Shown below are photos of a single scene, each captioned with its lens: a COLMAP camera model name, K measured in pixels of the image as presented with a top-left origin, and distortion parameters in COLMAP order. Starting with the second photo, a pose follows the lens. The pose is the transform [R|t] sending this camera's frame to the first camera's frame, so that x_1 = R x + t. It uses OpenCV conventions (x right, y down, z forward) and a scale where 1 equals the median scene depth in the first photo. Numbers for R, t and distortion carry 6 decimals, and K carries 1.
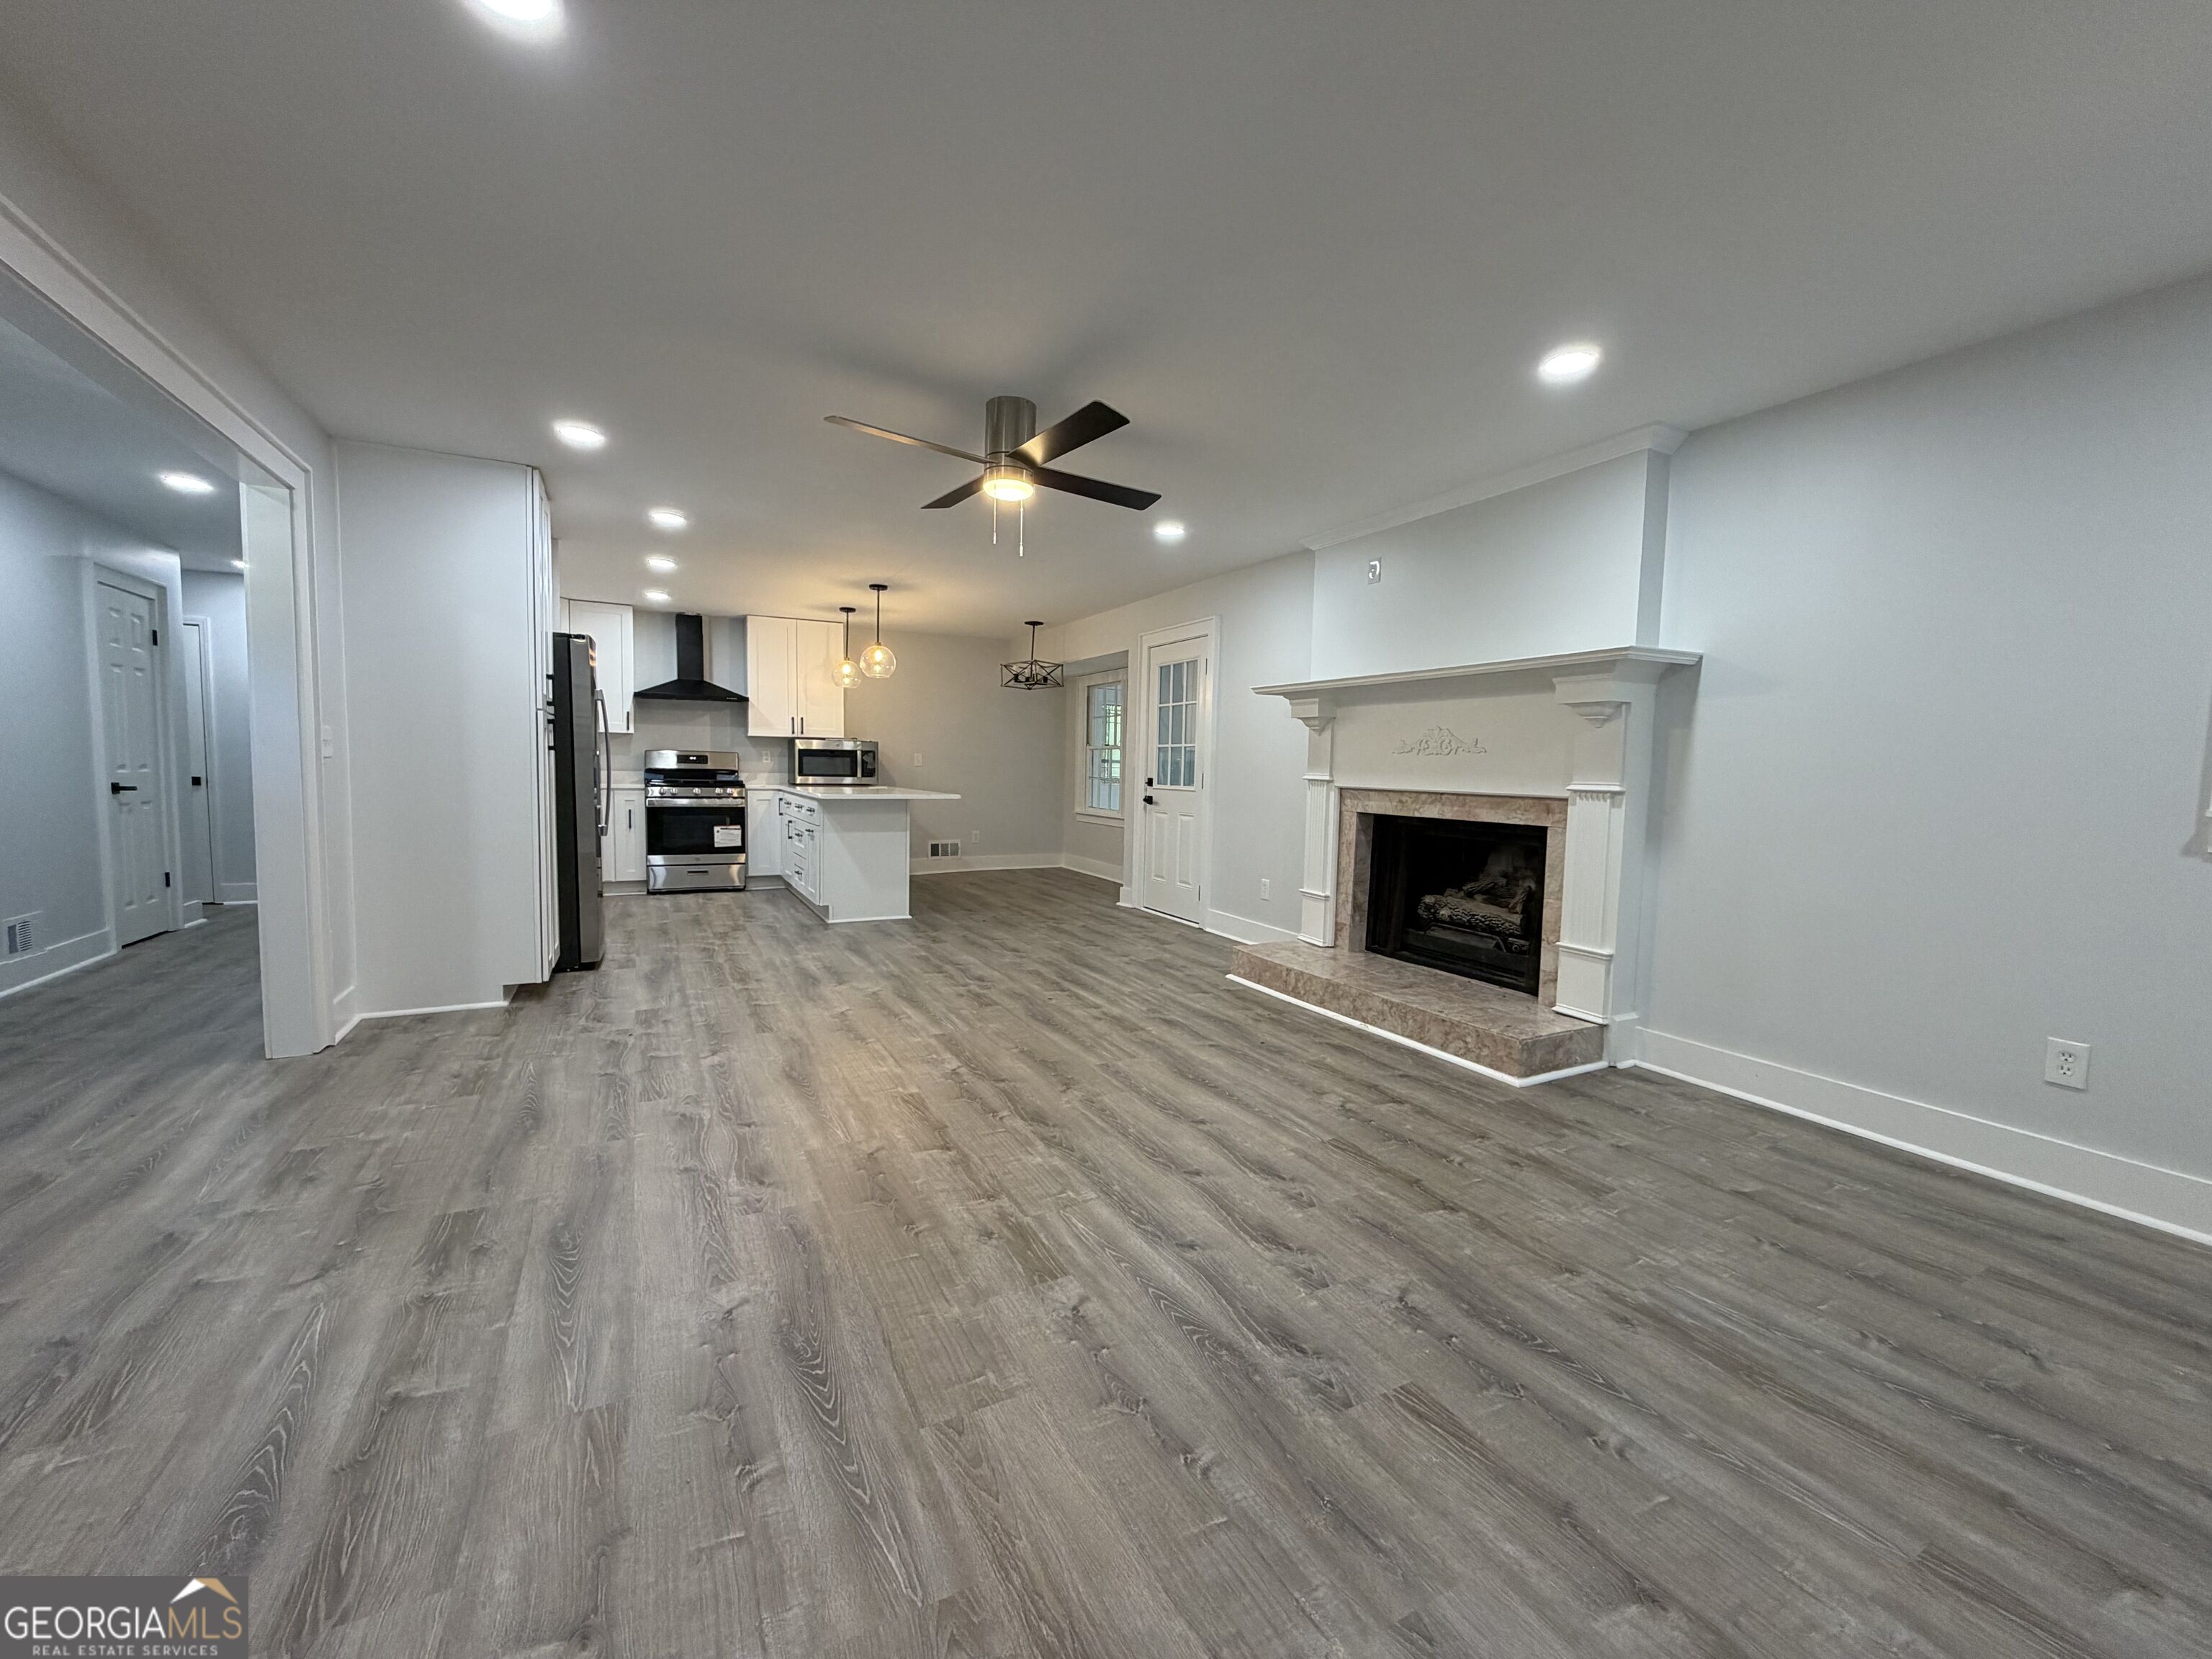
lens RADIAL K [[886.2, 0, 1100.9], [0, 886.2, 830.2], [0, 0, 1]] dist [-0.001245, 0.000420]
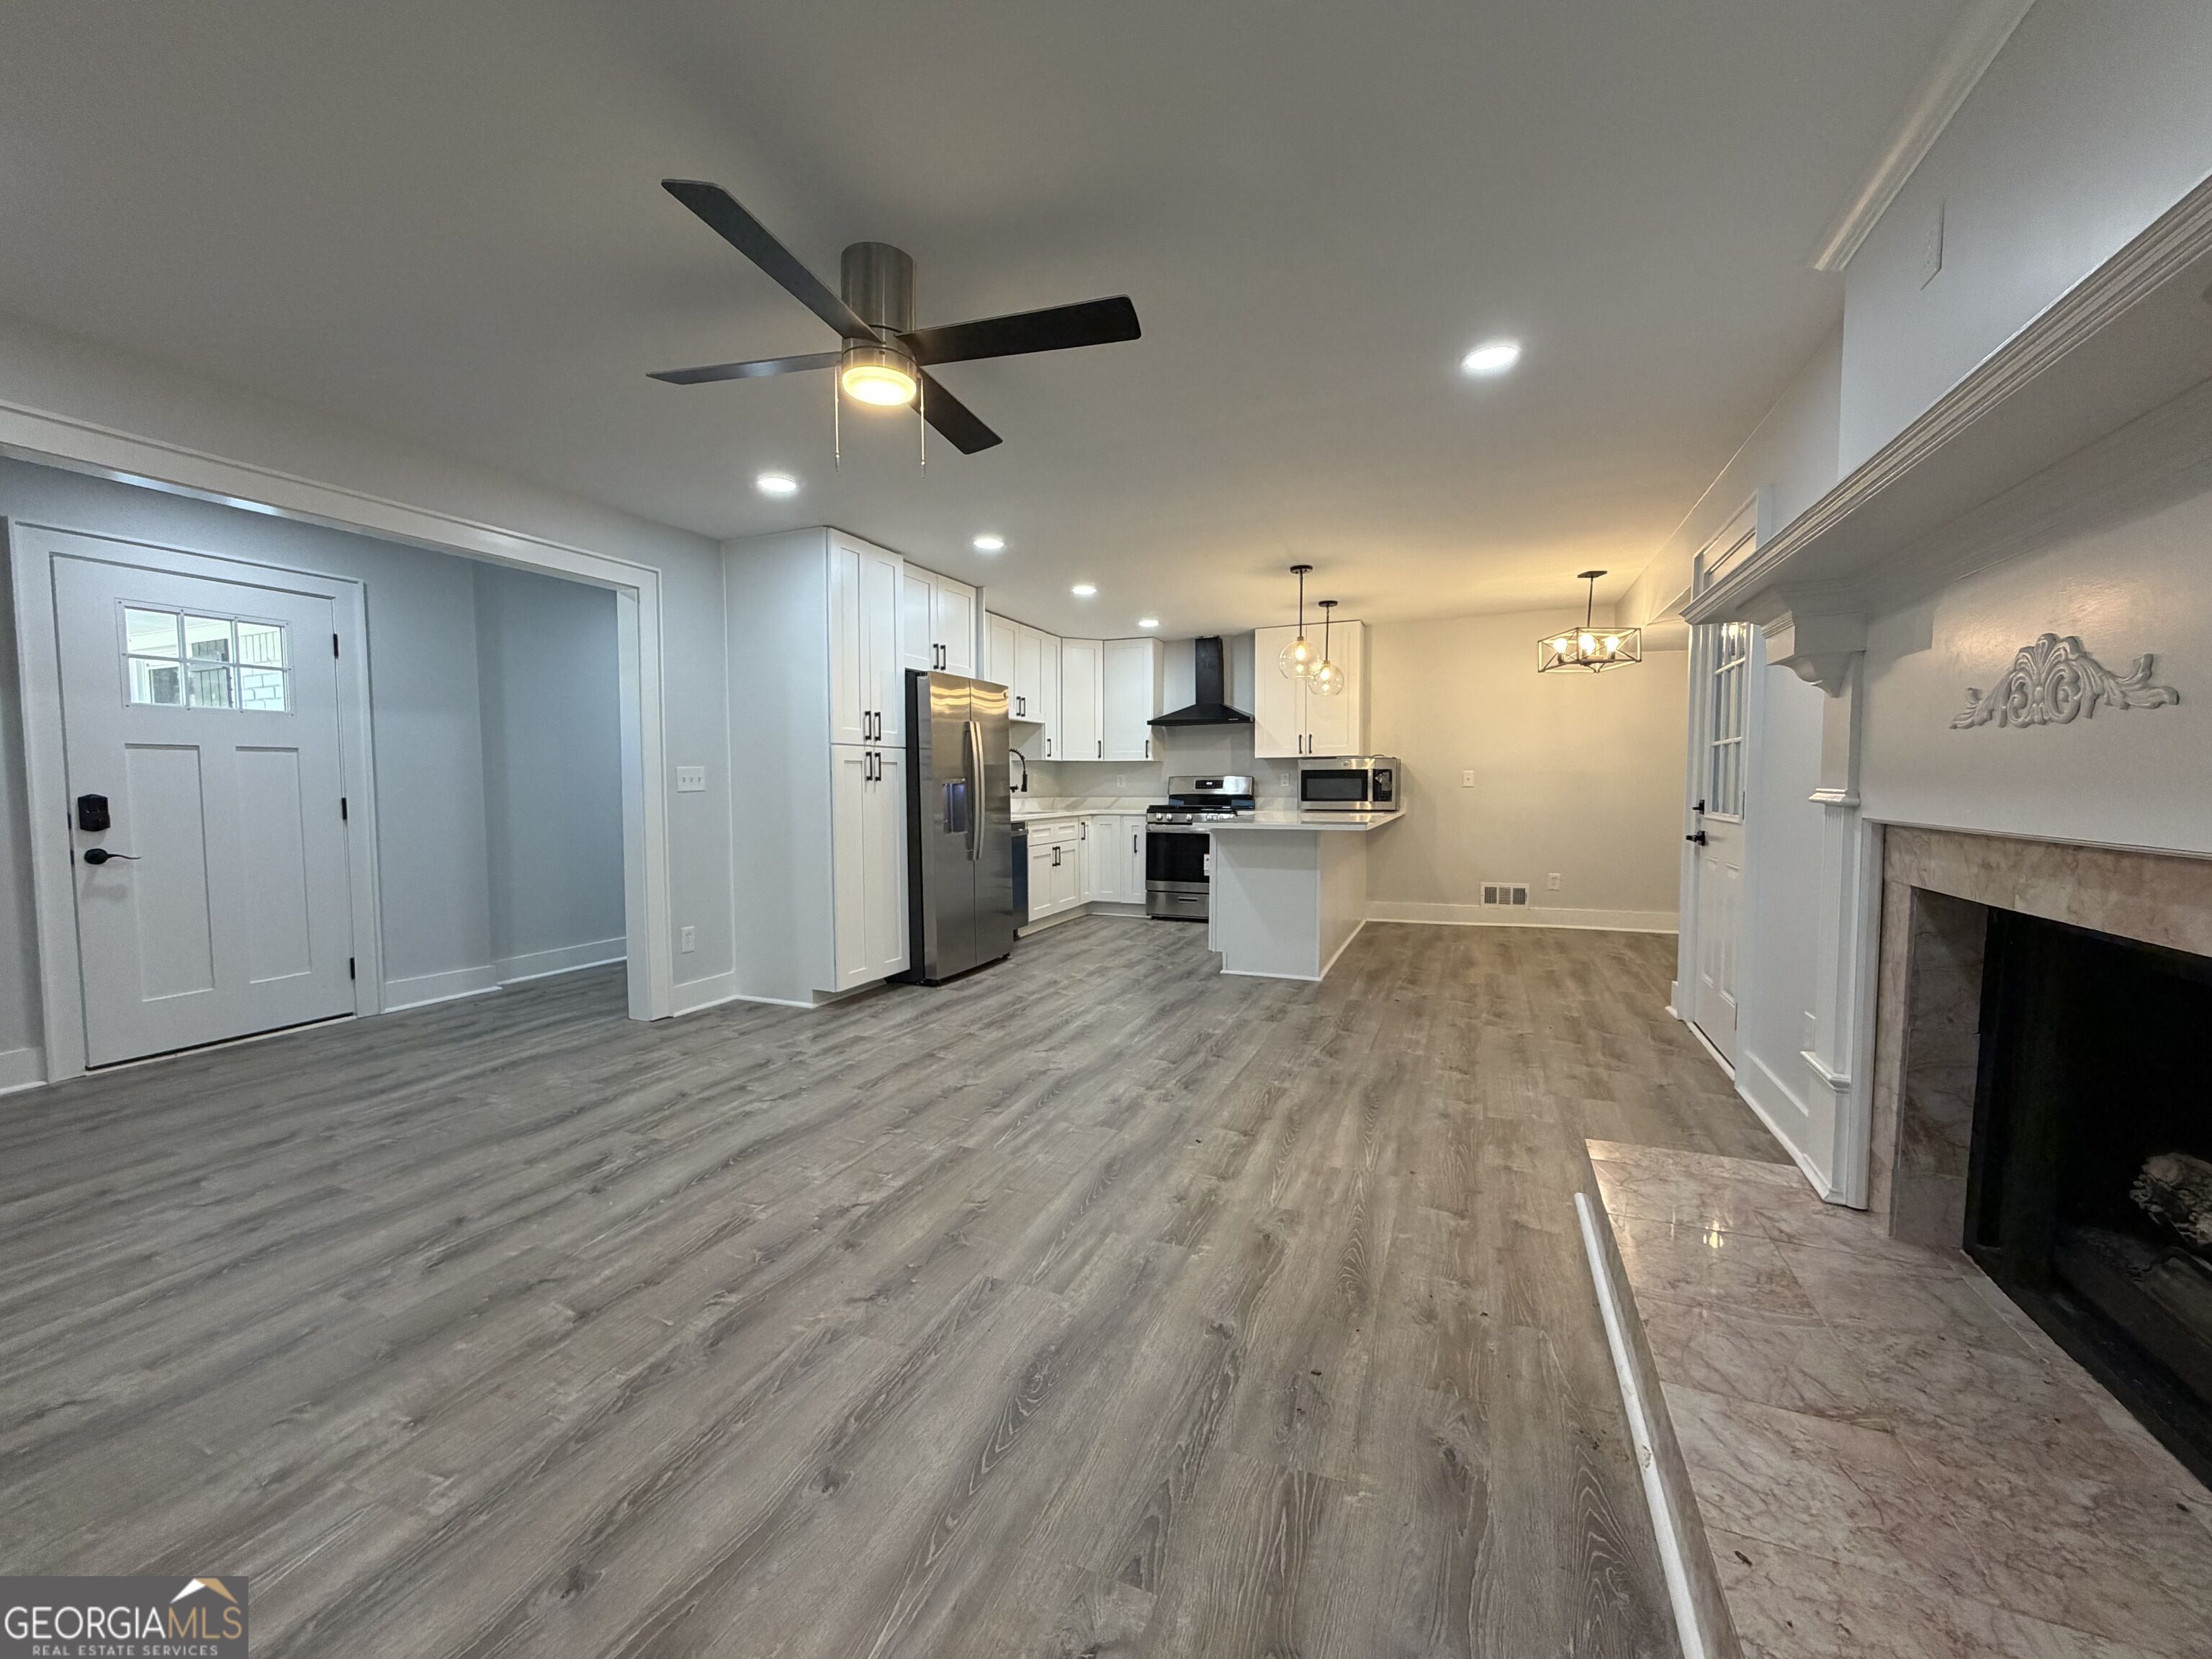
lens RADIAL K [[886.2, 0, 1100.9], [0, 886.2, 830.2], [0, 0, 1]] dist [-0.001245, 0.000420]
pose [[0.634060, 0.018347, -0.773066, 0.430440], [-0.038443, 0.999230, -0.007816, -0.033485], [0.772327, 0.034675, 0.634278, 0.564152]]
